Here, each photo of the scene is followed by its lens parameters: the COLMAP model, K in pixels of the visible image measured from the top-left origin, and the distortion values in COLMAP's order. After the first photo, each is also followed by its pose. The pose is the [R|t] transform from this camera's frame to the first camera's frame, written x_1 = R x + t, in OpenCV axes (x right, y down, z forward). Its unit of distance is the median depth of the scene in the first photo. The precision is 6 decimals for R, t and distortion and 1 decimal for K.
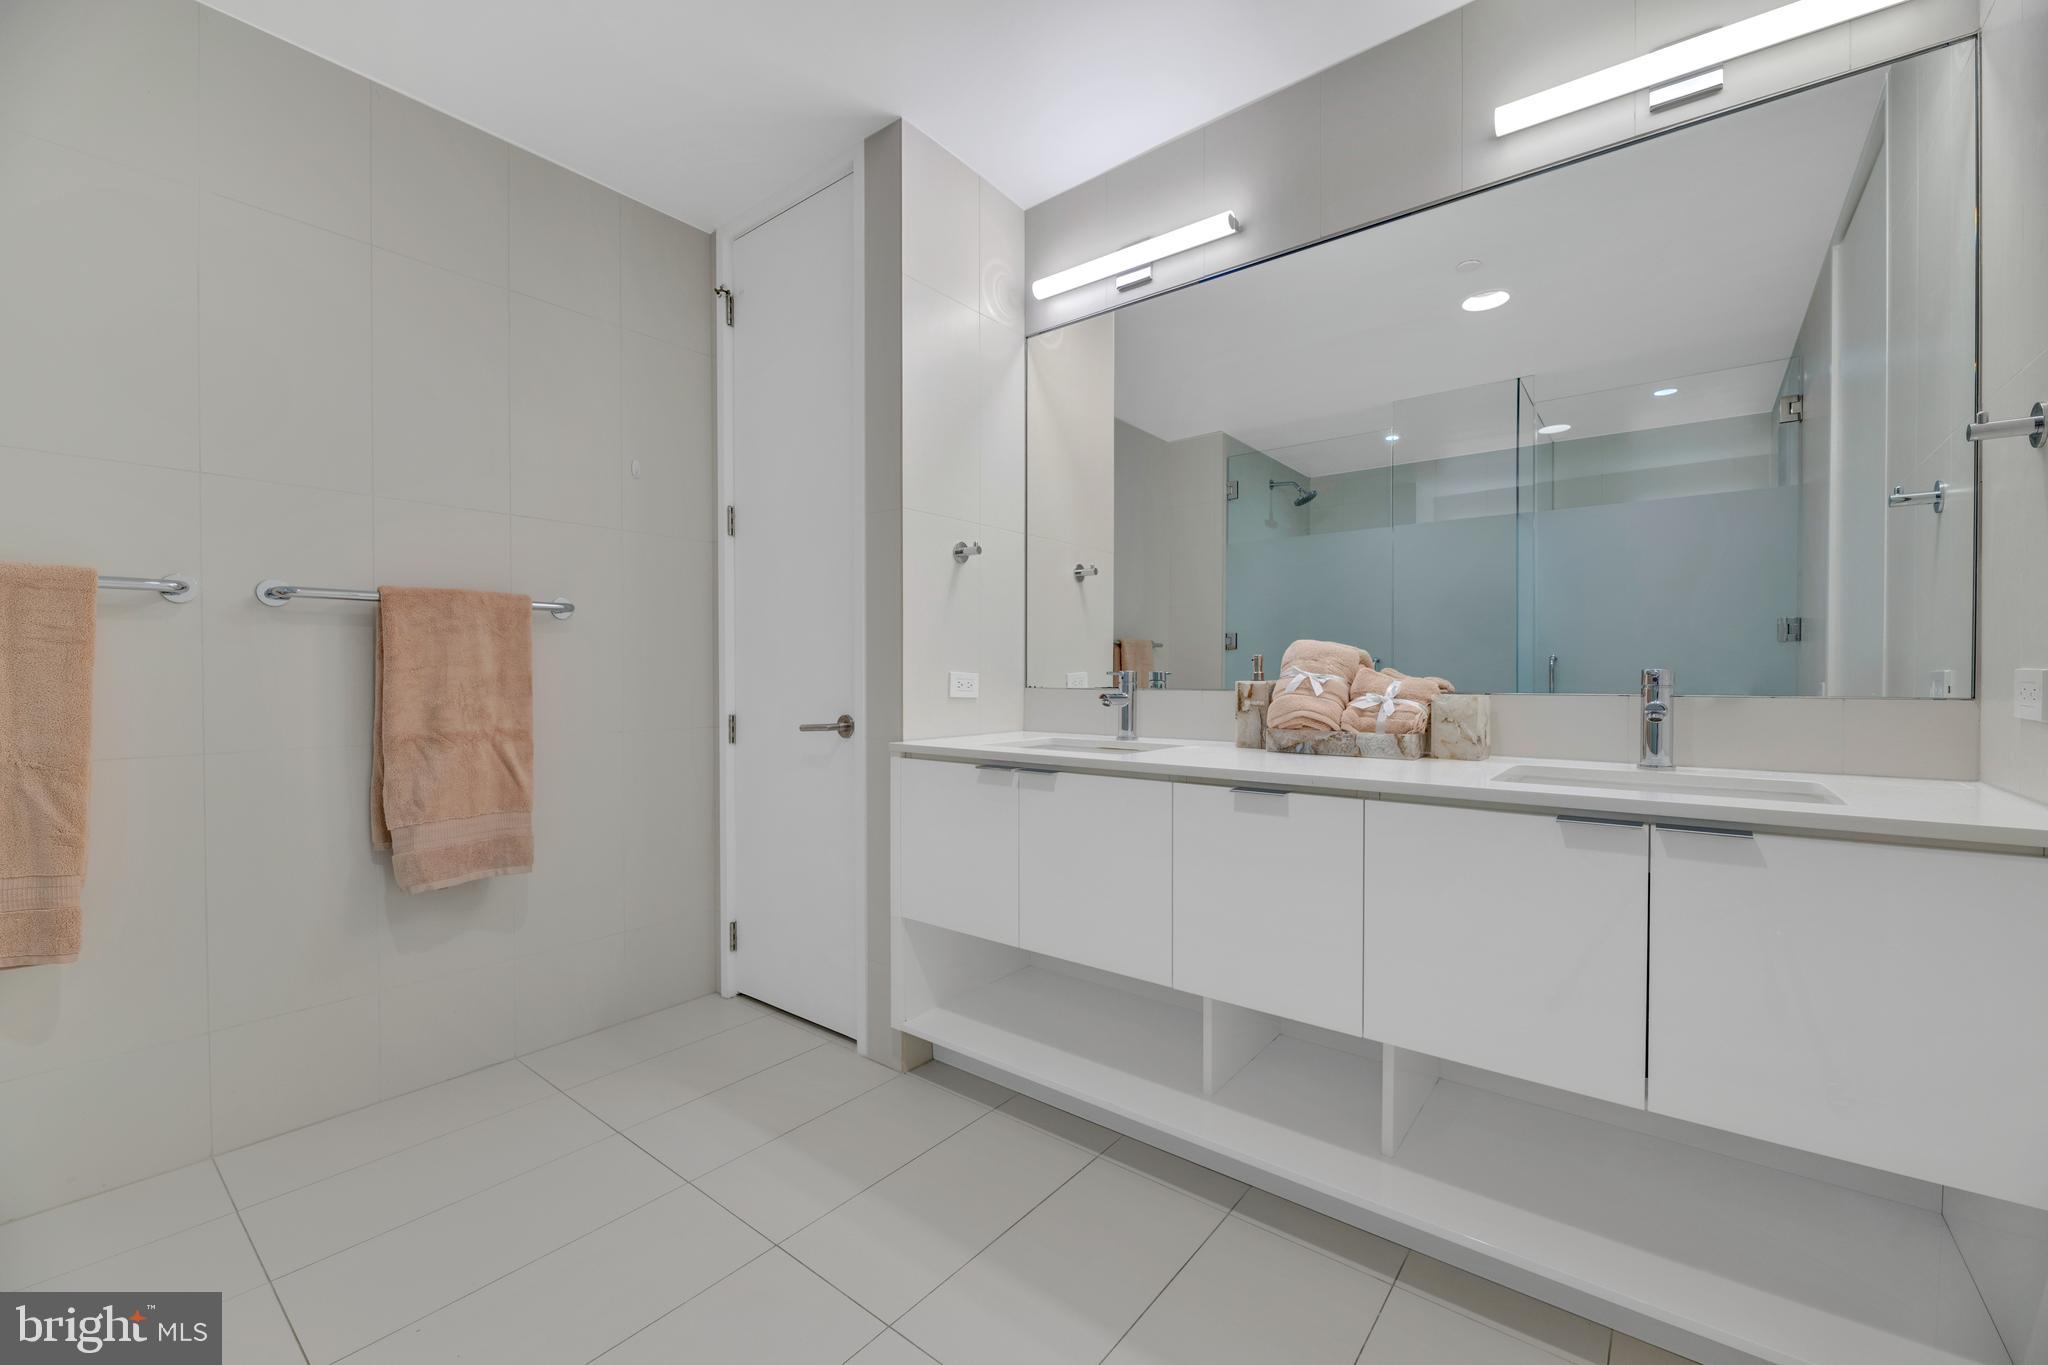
lens RADIAL K [[836.5, 0, 981.9], [0, 836.5, 682.8], [0, 0, 1]] dist [-0.000302, -0.013679]
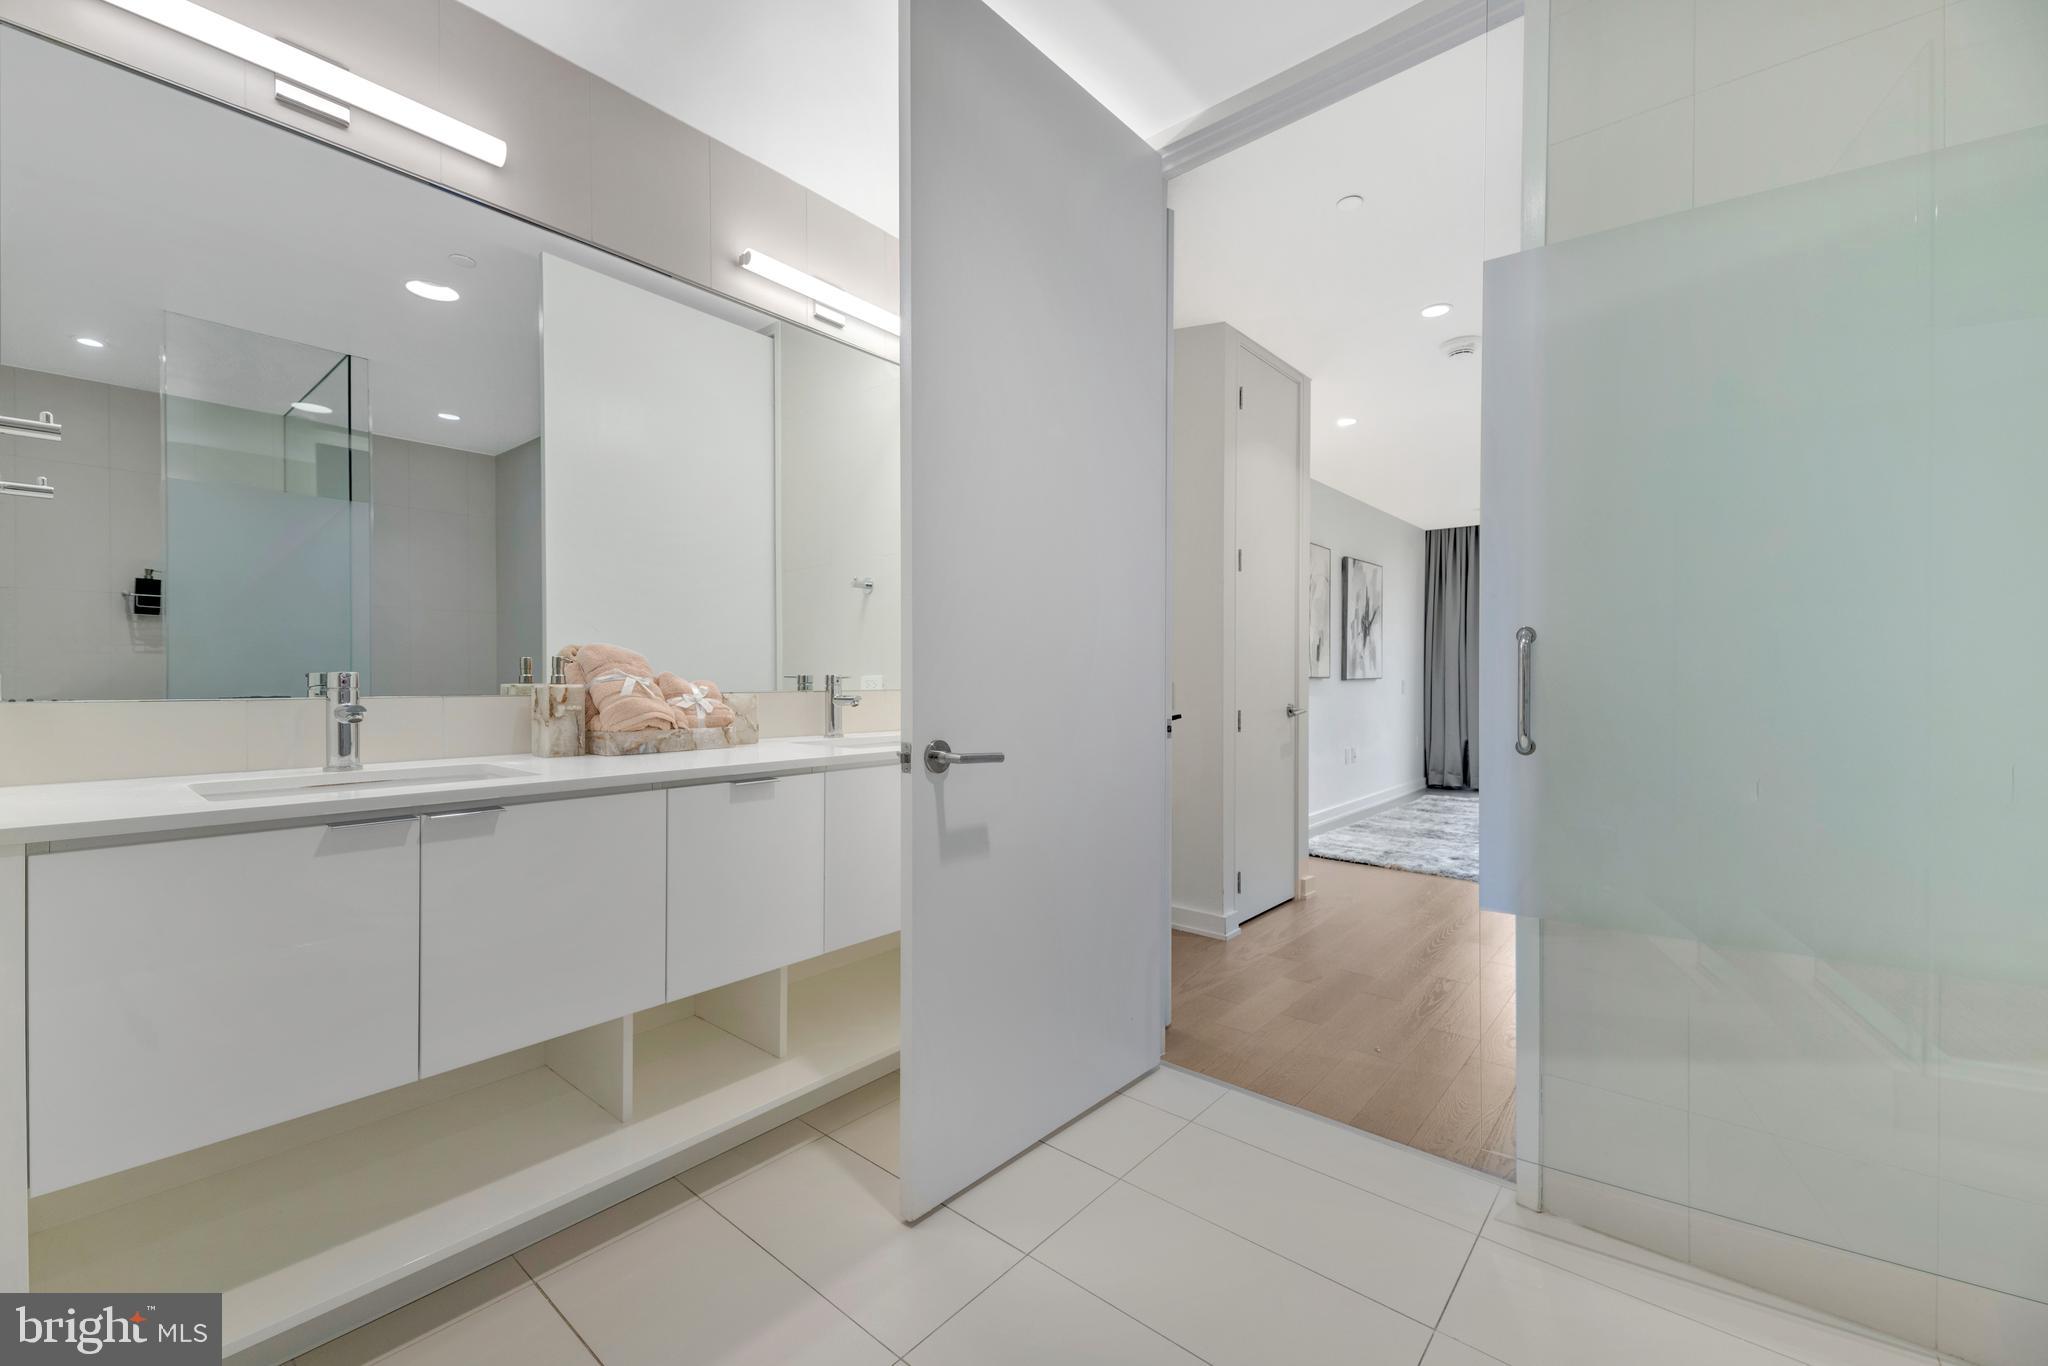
lens RADIAL K [[807.7, 0, 1015.5], [0, 807.7, 690.5], [0, 0, 1]] dist [-0.002566, -0.000631]
pose [[-0.000265, -0.014462, 0.999895, -0.591204], [0.008092, 0.999863, 0.014464, -0.004525], [-0.999967, 0.008095, -0.000148, 0.512242]]
